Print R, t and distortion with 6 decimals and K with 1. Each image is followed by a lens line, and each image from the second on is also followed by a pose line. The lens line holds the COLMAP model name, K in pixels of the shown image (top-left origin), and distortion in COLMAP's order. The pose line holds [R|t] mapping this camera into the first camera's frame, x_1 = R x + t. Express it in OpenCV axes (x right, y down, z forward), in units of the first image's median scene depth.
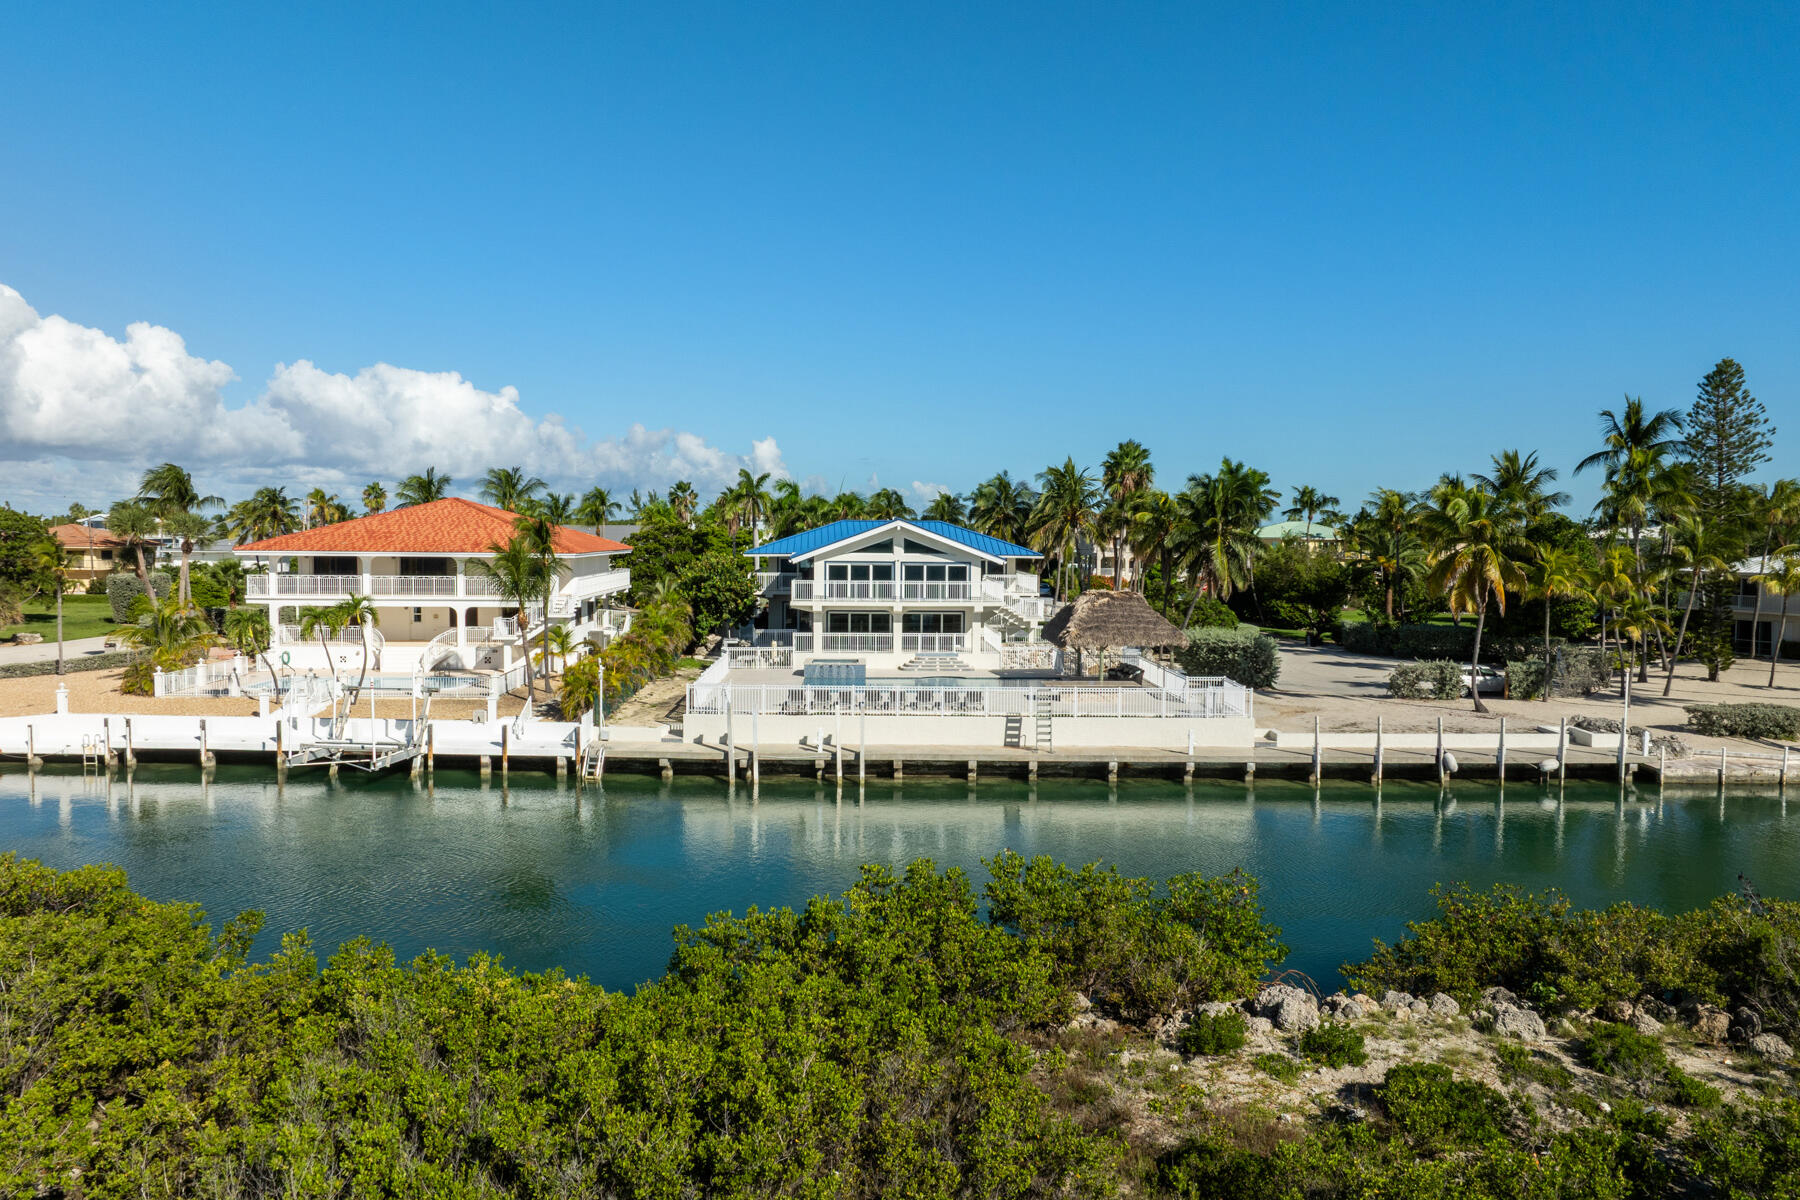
lens RADIAL K [[1252.0, 0, 901.1], [0, 1252.0, 596.1], [0, 0, 1]] dist [-0.001237, -0.000168]
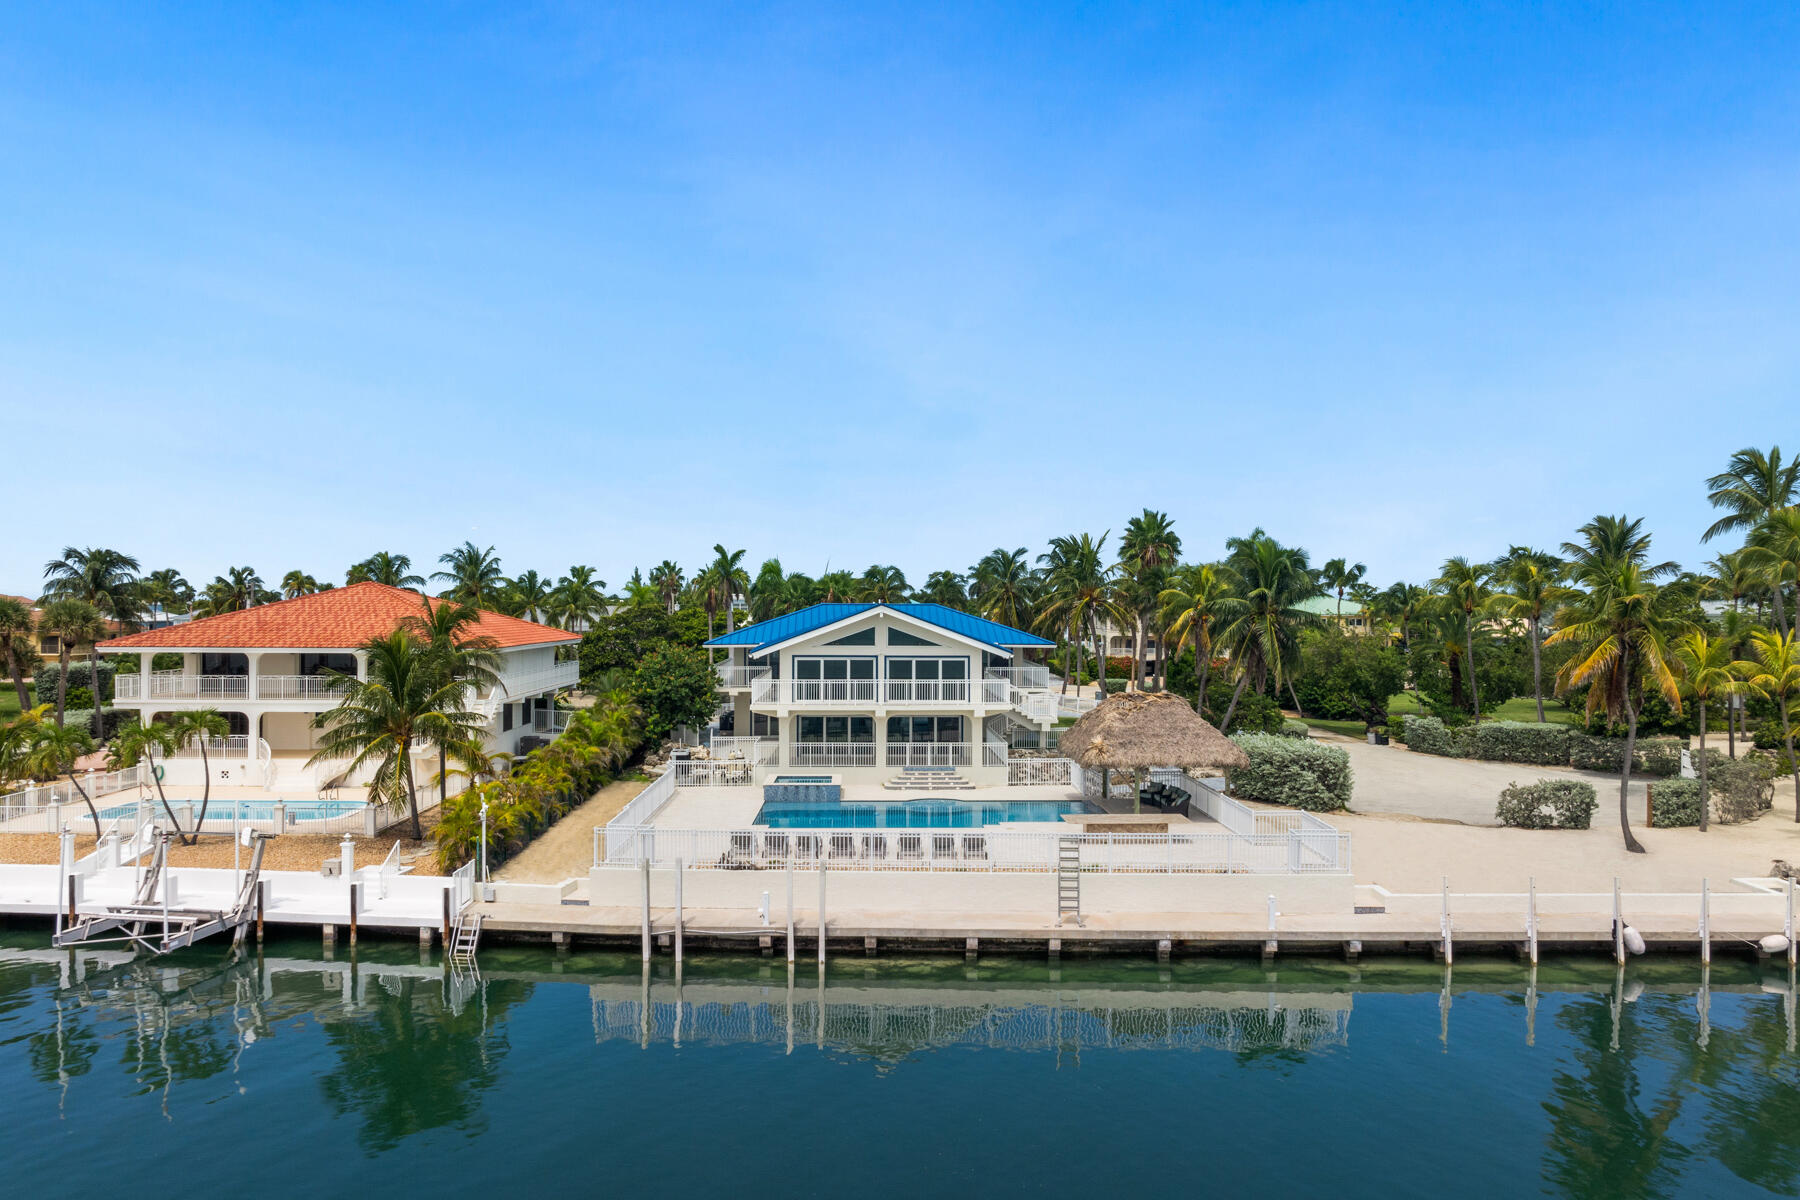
lens RADIAL K [[735.5, 0, 897.3], [0, 735.5, 606.9], [0, 0, 1]] dist [-0.002526, -0.000135]
pose [[0.998460, -0.005660, -0.055195, 0.035335], [0.004399, 0.999727, -0.022927, -0.048827], [0.055310, 0.022649, 0.998212, 0.516946]]
